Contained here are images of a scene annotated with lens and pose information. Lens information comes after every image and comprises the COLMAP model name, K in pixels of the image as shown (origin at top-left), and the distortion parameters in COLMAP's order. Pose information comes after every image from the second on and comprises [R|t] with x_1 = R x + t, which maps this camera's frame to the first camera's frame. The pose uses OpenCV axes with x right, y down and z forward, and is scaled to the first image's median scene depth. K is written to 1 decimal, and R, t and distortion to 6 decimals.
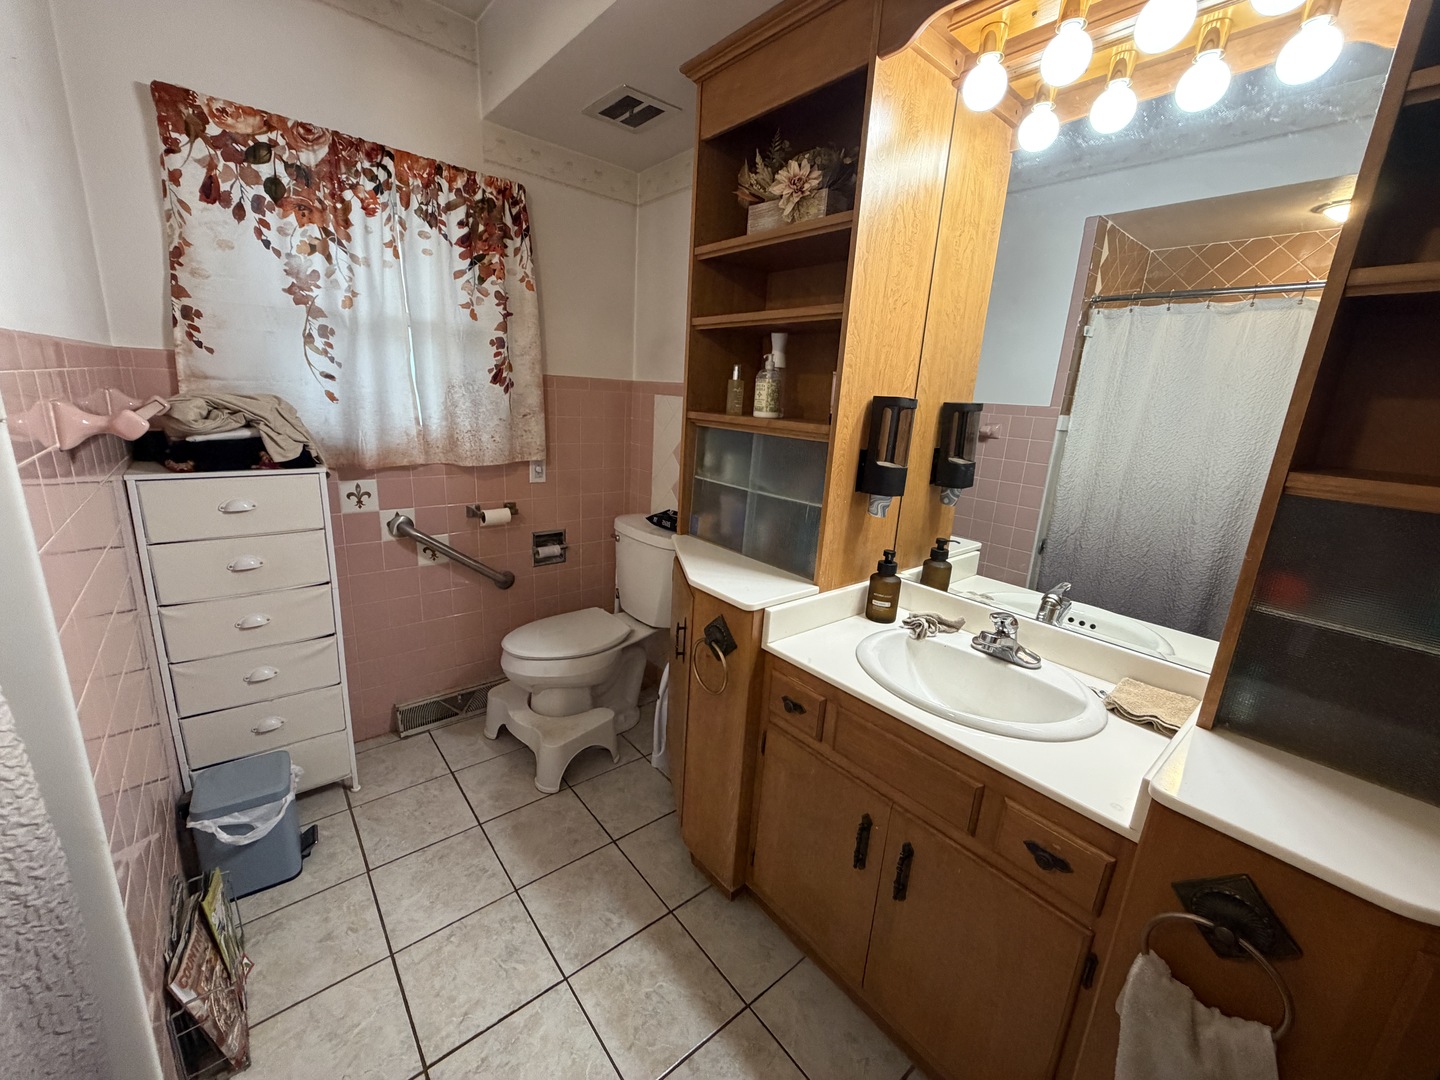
lens RADIAL K [[574.9, 0, 715.4], [0, 574.9, 538.3], [0, 0, 1]] dist [0.001665, 0.000062]
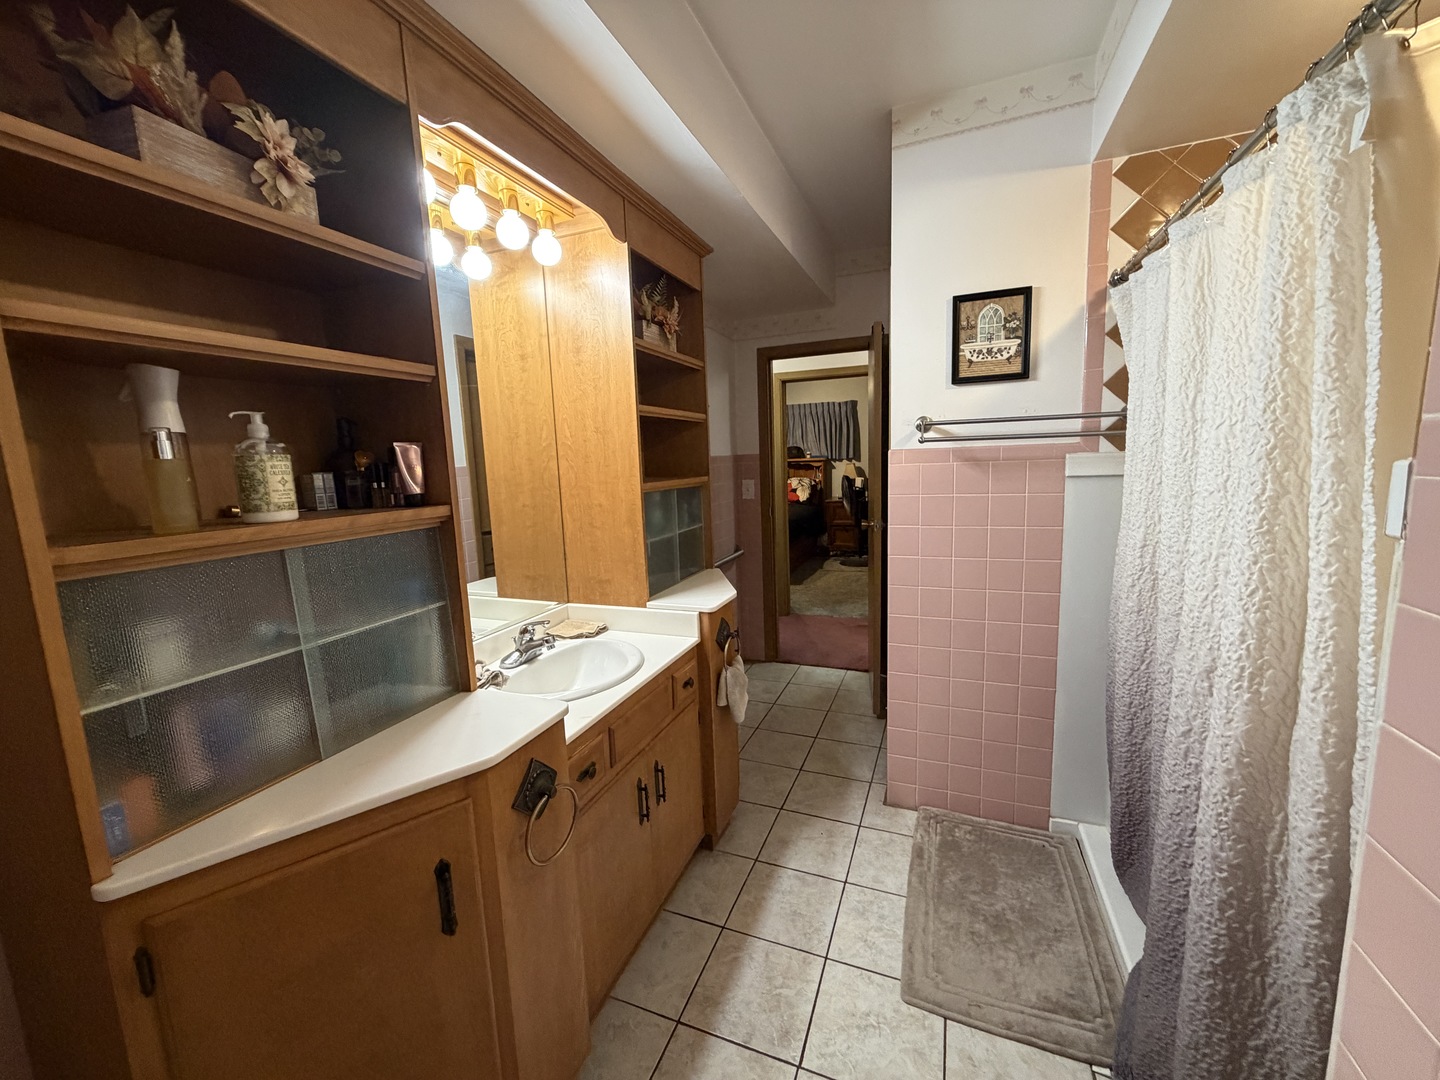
lens RADIAL K [[574.9, 0, 715.4], [0, 574.9, 538.3], [0, 0, 1]] dist [0.001665, 0.000062]
pose [[-0.464988, -0.164242, 0.869949, -0.701323], [0.227132, 0.927620, 0.296533, -0.301204], [-0.855685, 0.335478, -0.394028, 0.977866]]
